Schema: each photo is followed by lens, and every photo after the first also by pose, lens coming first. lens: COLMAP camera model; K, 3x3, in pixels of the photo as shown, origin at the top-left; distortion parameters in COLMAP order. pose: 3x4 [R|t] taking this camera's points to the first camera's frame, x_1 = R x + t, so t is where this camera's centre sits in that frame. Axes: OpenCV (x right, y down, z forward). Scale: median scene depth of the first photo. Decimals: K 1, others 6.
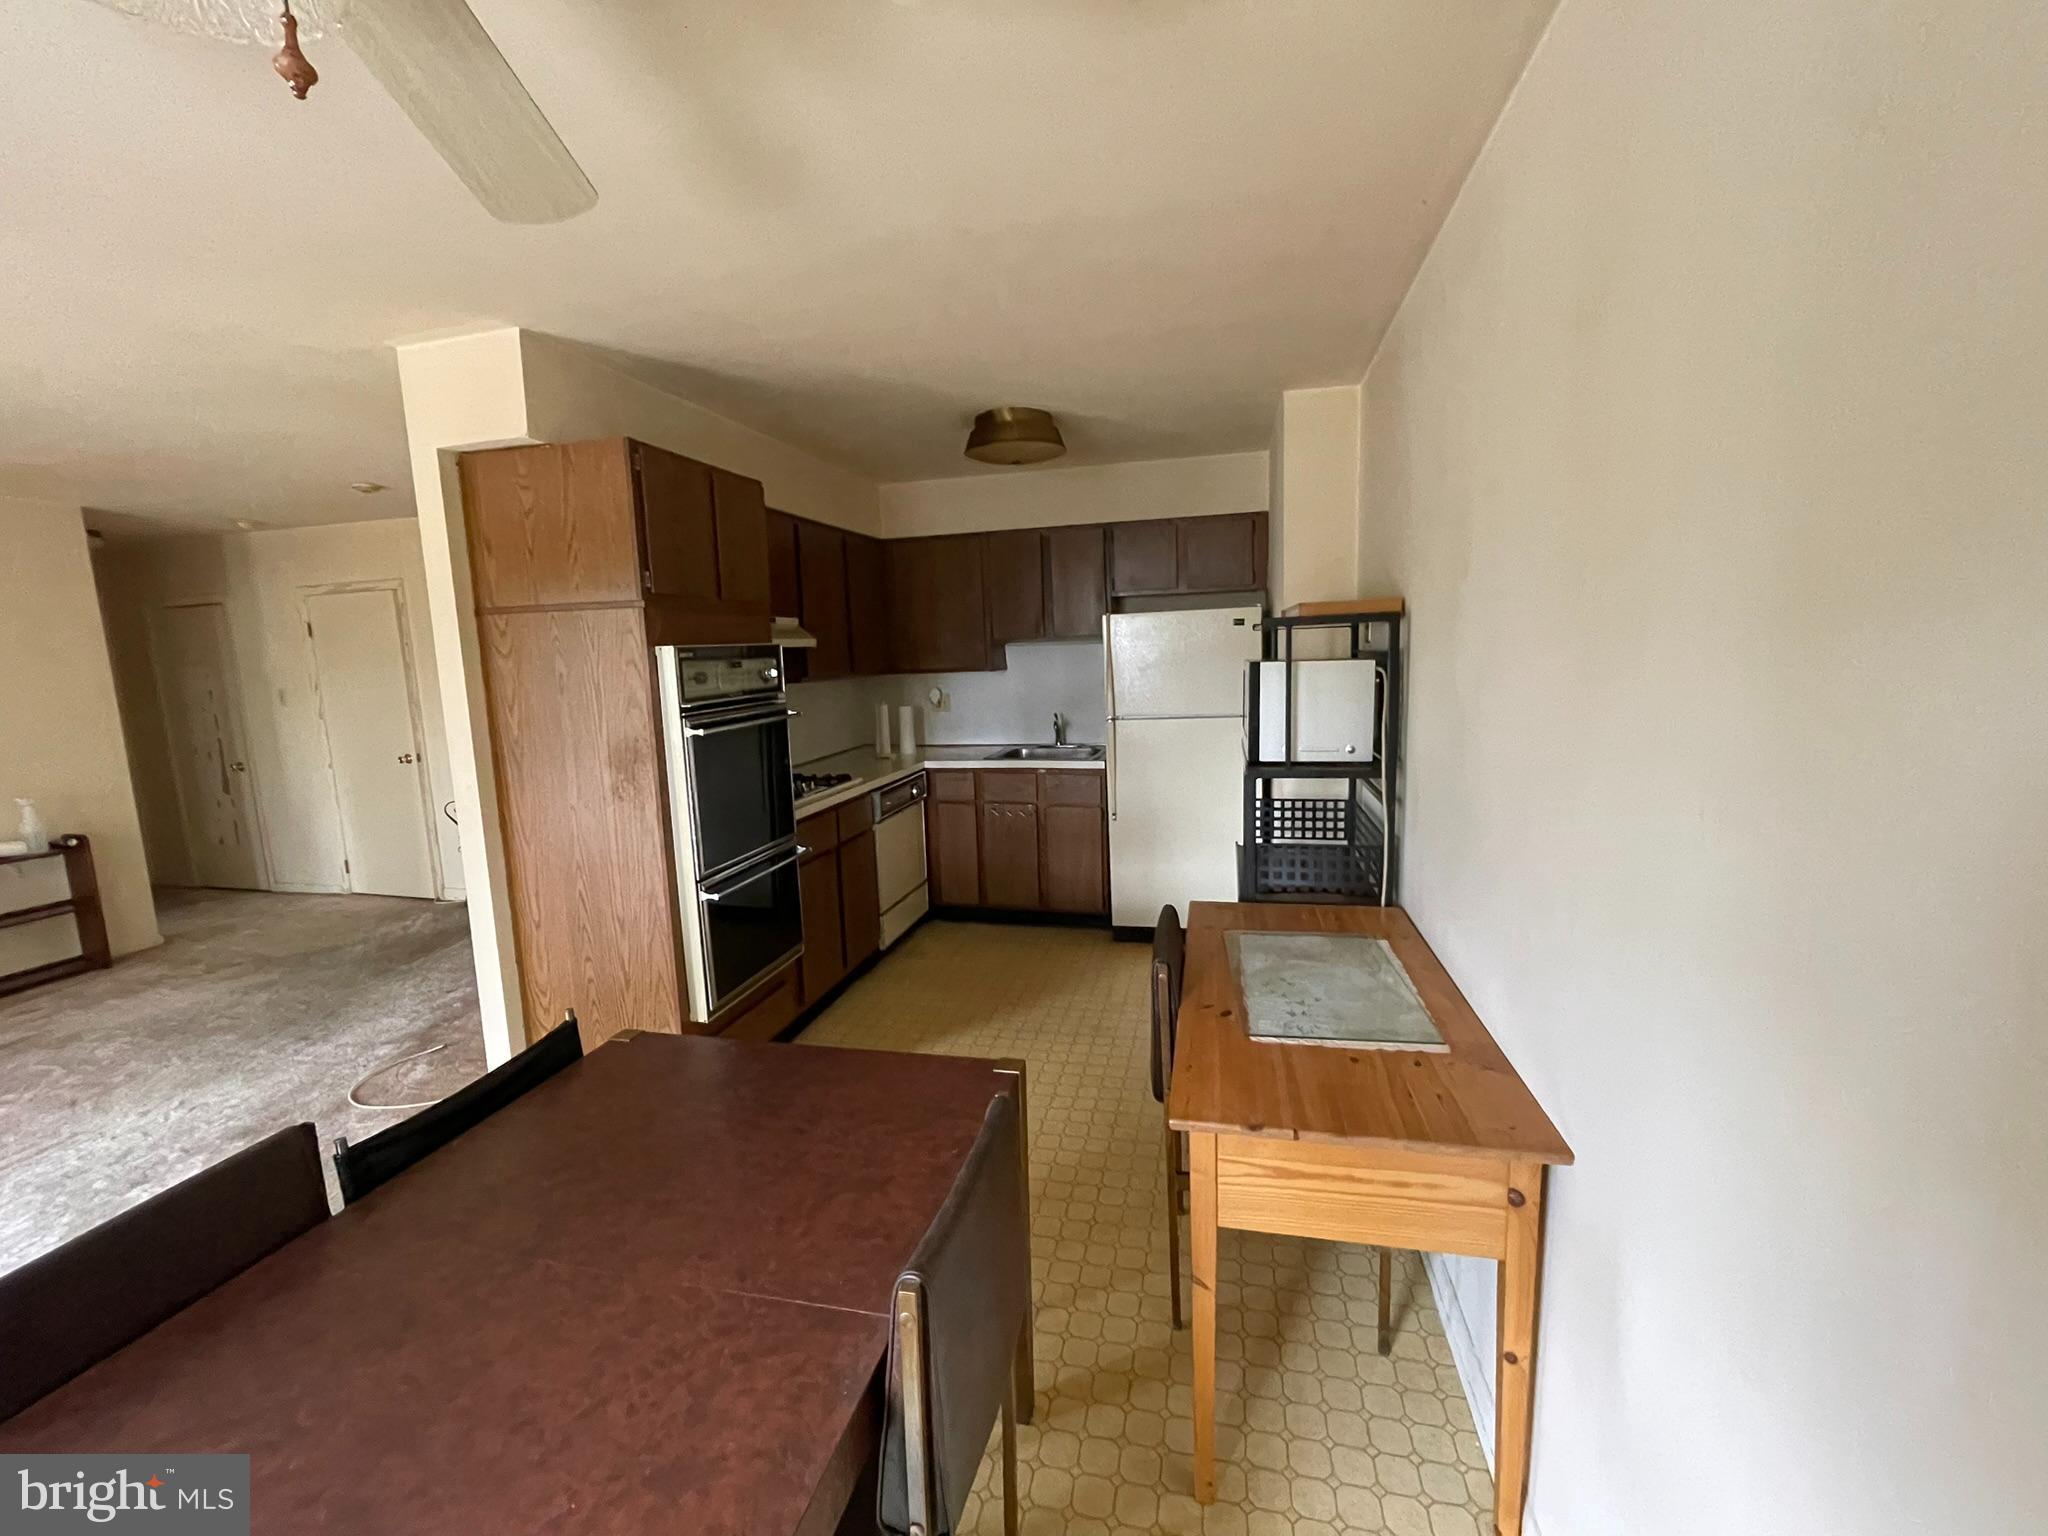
lens RADIAL K [[840.0, 0, 1023.2], [0, 840.0, 765.0], [0, 0, 1]] dist [-0.001357, -0.000821]
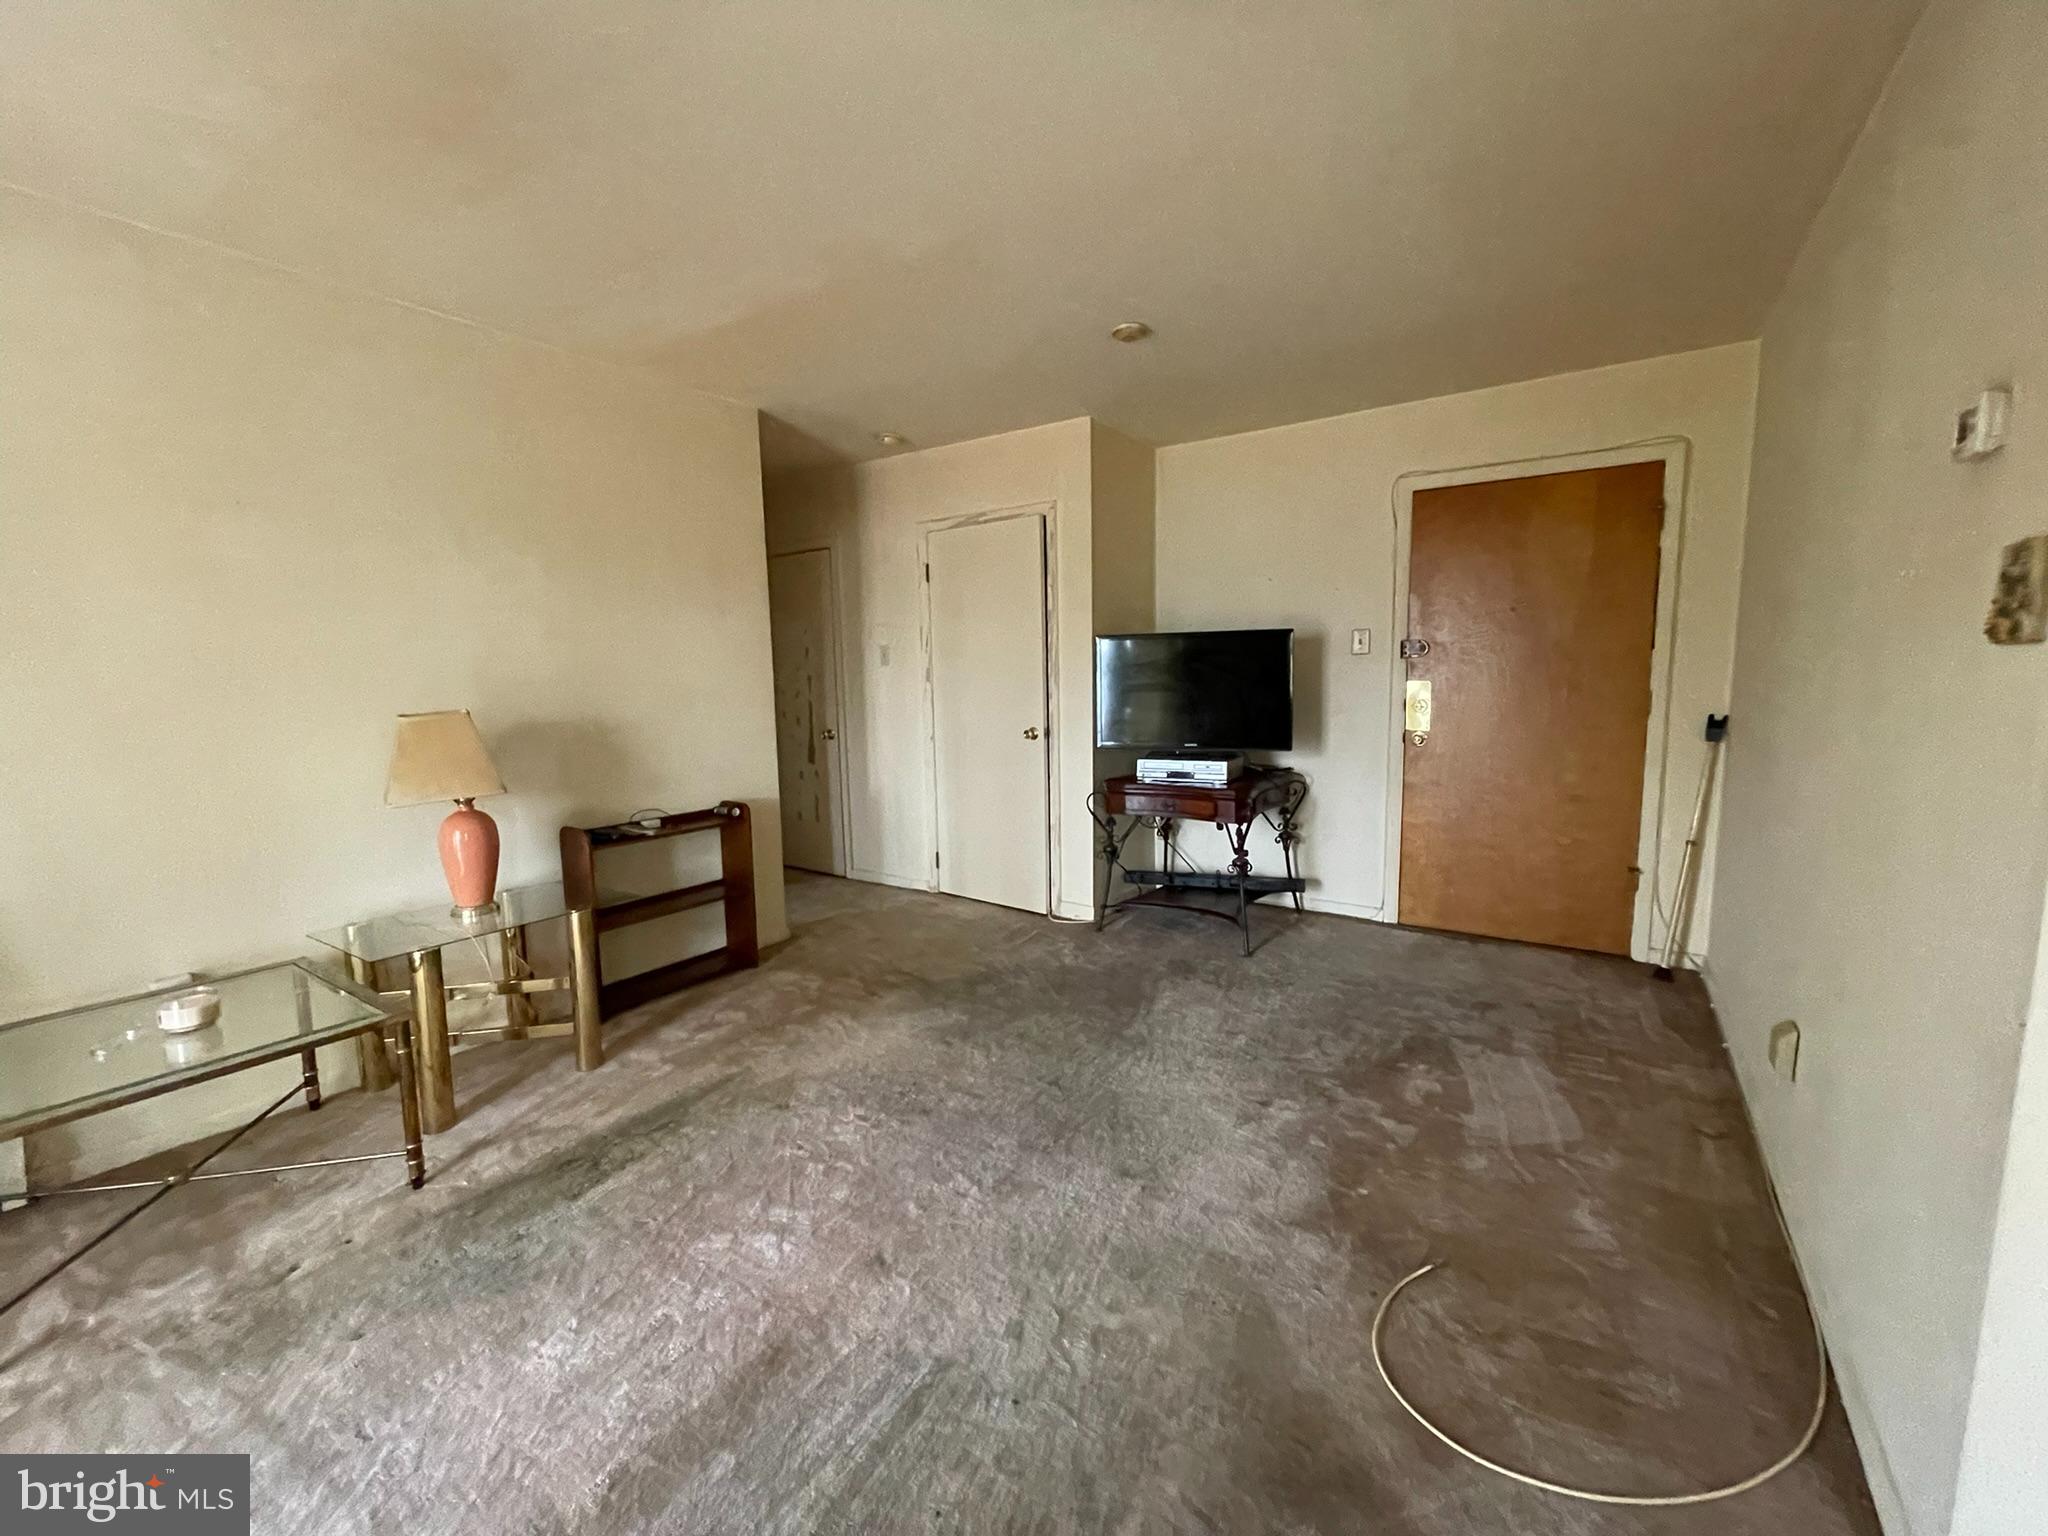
lens RADIAL K [[840.0, 0, 1024.2], [0, 840.0, 768.8], [0, 0, 1]] dist [-0.001357, -0.000821]
pose [[0.939819, 0.061540, -0.336085, -0.559437], [-0.063427, 0.997972, 0.005371, 0.026047], [0.335734, 0.016269, 0.941816, 0.299461]]
